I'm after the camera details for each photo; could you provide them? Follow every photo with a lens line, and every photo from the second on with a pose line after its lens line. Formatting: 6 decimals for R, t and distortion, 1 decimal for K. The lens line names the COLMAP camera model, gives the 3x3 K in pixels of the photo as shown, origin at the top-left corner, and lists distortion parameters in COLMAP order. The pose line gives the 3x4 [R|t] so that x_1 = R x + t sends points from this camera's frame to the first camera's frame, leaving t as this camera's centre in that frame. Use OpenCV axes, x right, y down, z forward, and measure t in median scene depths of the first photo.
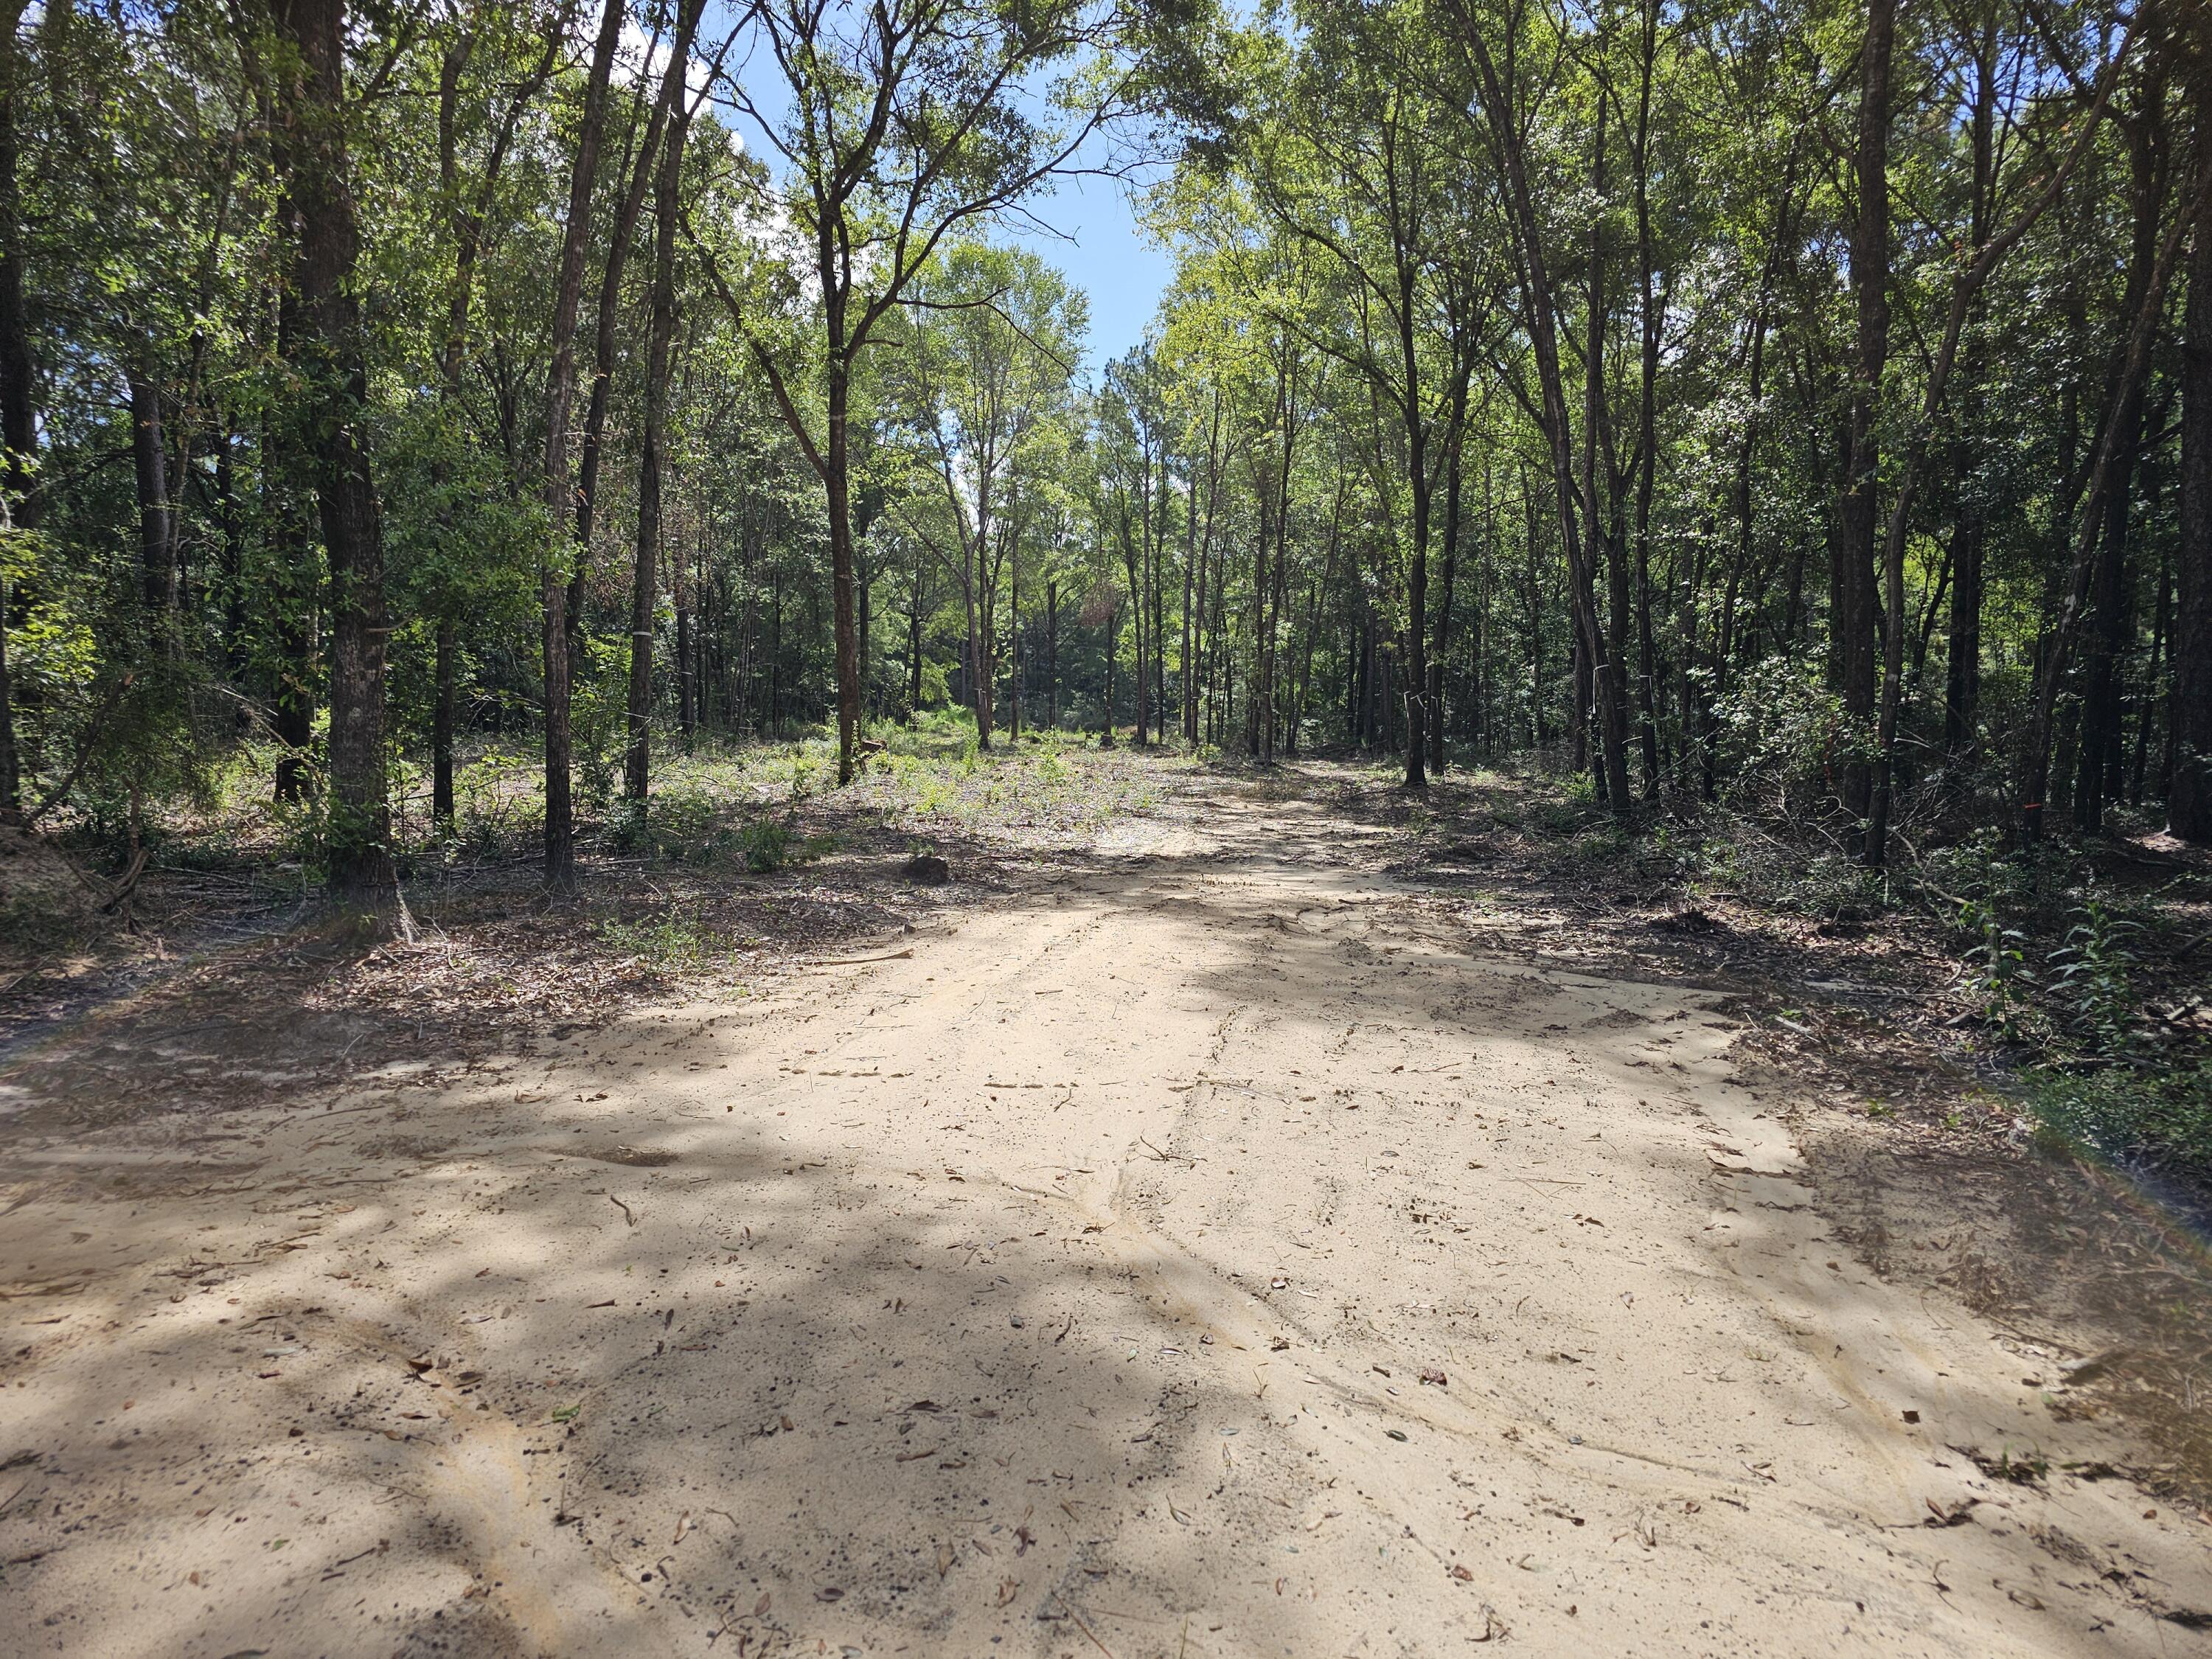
lens RADIAL K [[1456.1, 0, 1113.5], [0, 1456.1, 839.8], [0, 0, 1]] dist [0.026806, -0.031544]
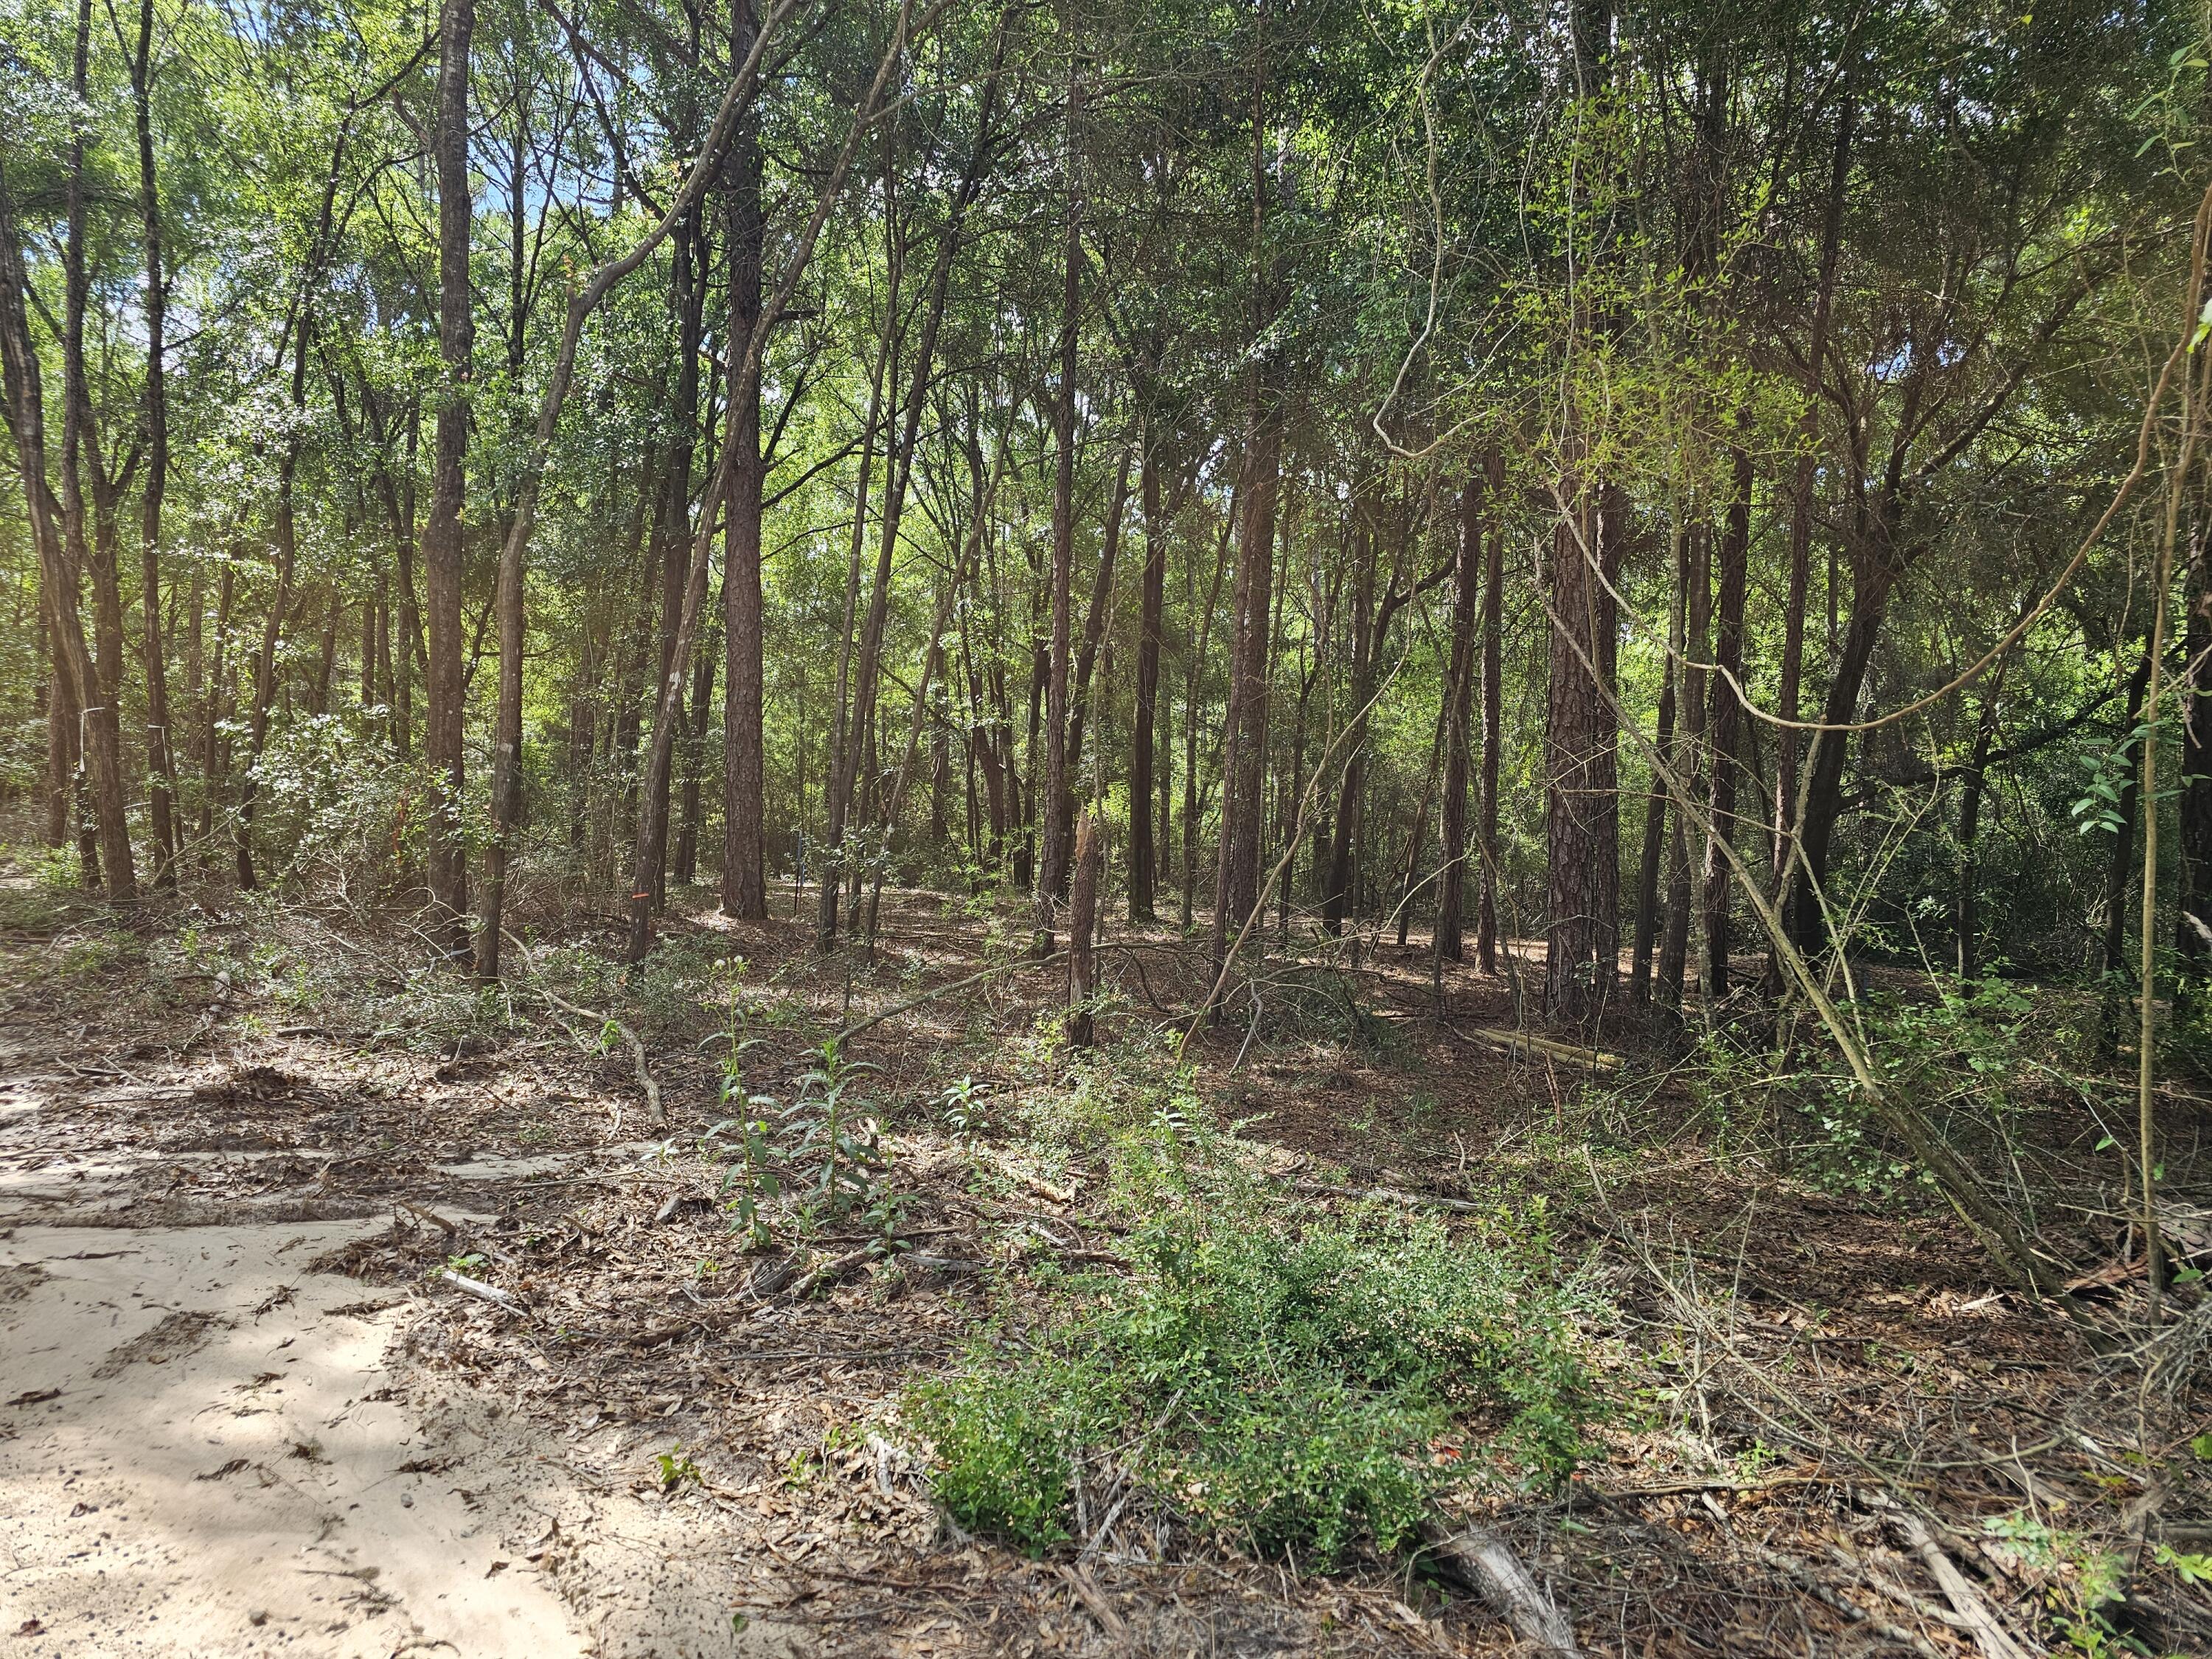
lens RADIAL K [[1456.1, 0, 1104.5], [0, 1456.1, 831.3], [0, 0, 1]] dist [0.026806, -0.031544]
pose [[0.595201, 0.012243, 0.803483, 0.070615], [0.028725, 0.998921, -0.036500, -0.024210], [-0.803063, 0.044805, 0.594207, 0.243124]]
